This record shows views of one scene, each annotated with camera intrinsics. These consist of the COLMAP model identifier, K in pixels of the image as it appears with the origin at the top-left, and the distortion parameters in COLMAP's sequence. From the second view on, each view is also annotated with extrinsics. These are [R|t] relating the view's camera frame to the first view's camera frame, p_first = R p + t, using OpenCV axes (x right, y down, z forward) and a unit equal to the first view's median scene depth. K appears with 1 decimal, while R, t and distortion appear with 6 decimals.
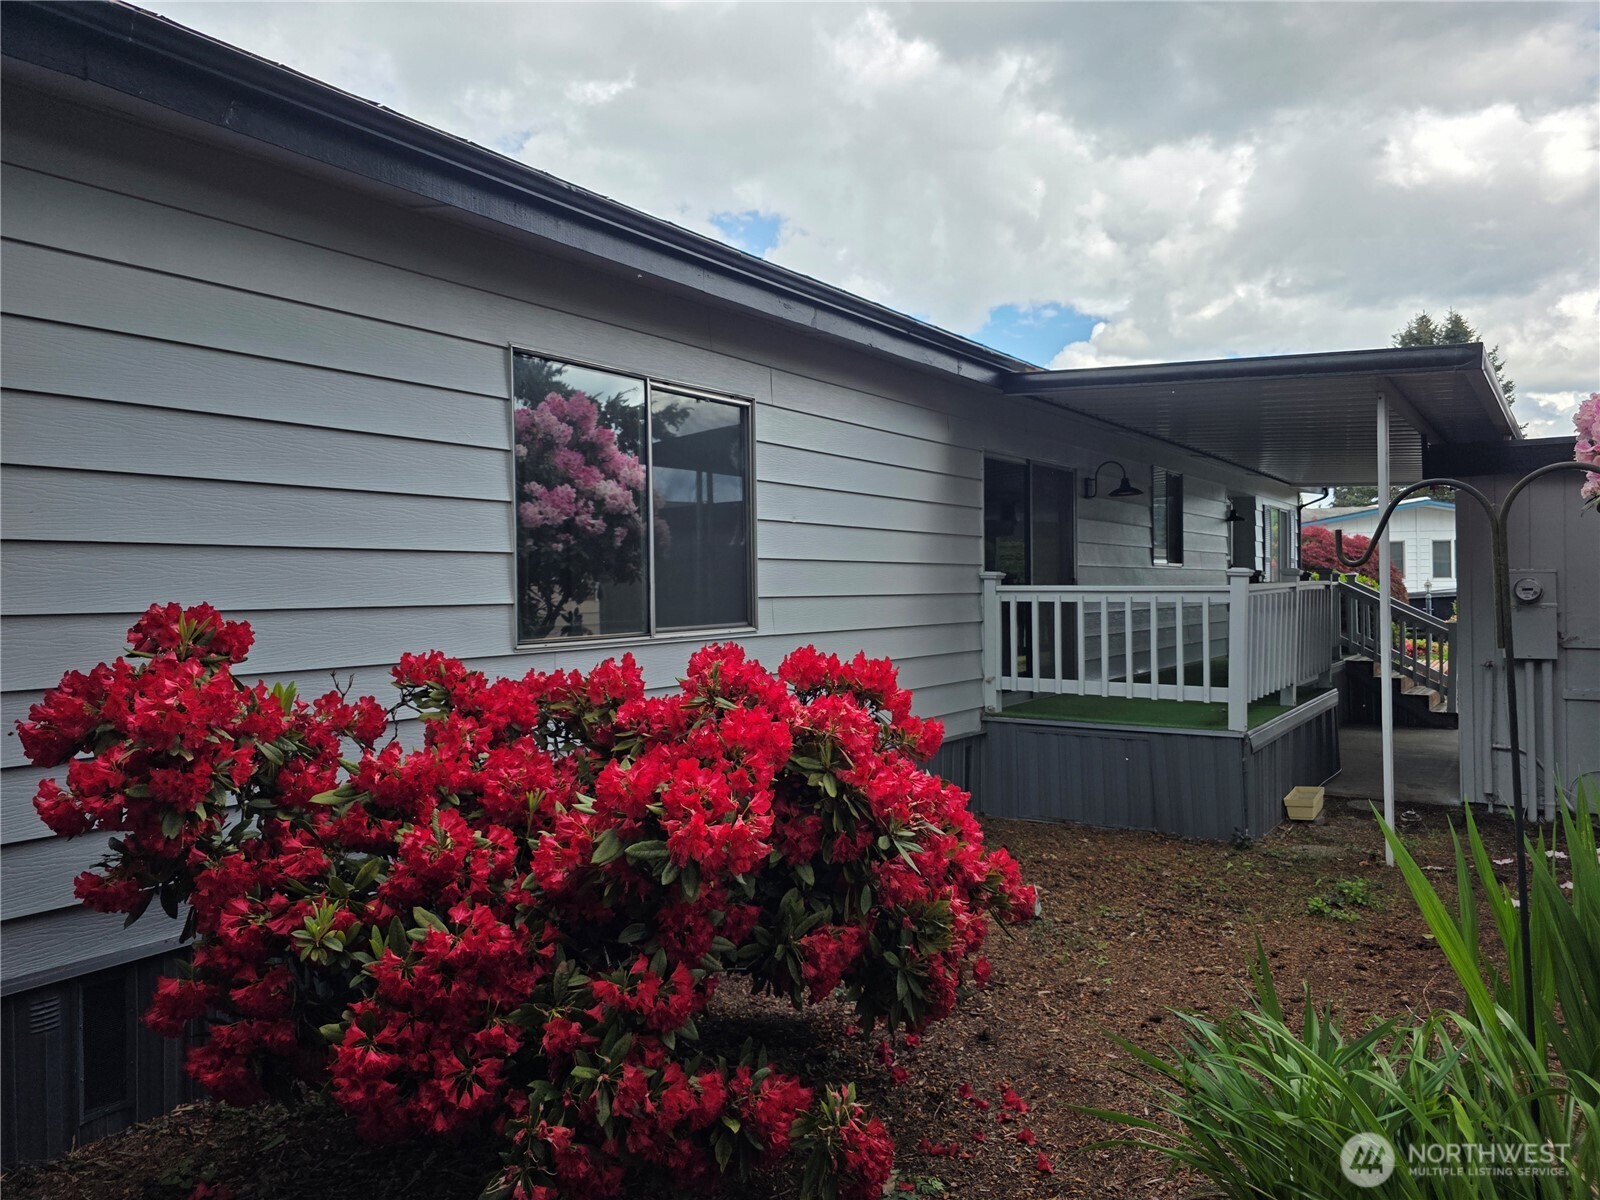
lens RADIAL K [[1071.9, 0, 804.8], [0, 1071.9, 596.7], [0, 0, 1]] dist [0.056544, -0.046022]
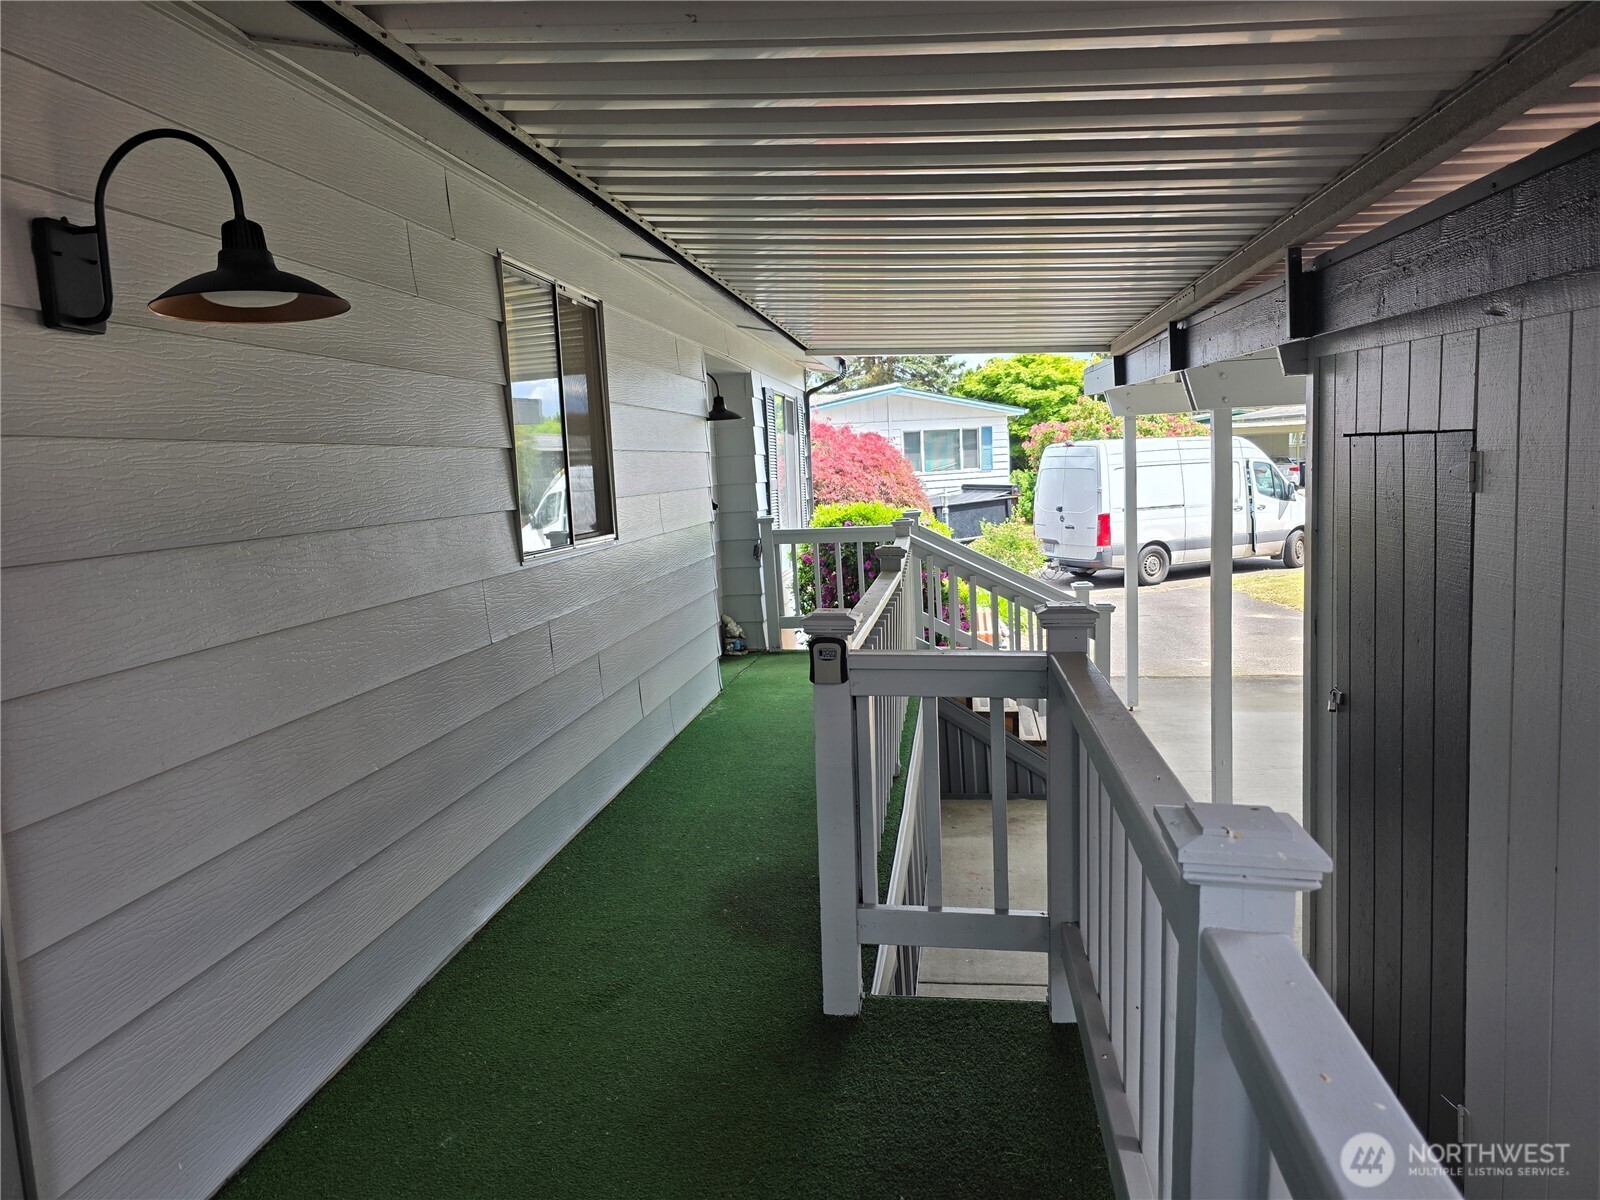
lens RADIAL K [[1071.9, 0, 798.6], [0, 1071.9, 596.2], [0, 0, 1]] dist [0.056544, -0.046022]
pose [[0.893930, -0.083701, 0.440323, 0.214038], [0.038637, 0.993142, 0.110345, -0.043909], [-0.446539, -0.081628, 0.891033, 0.561695]]
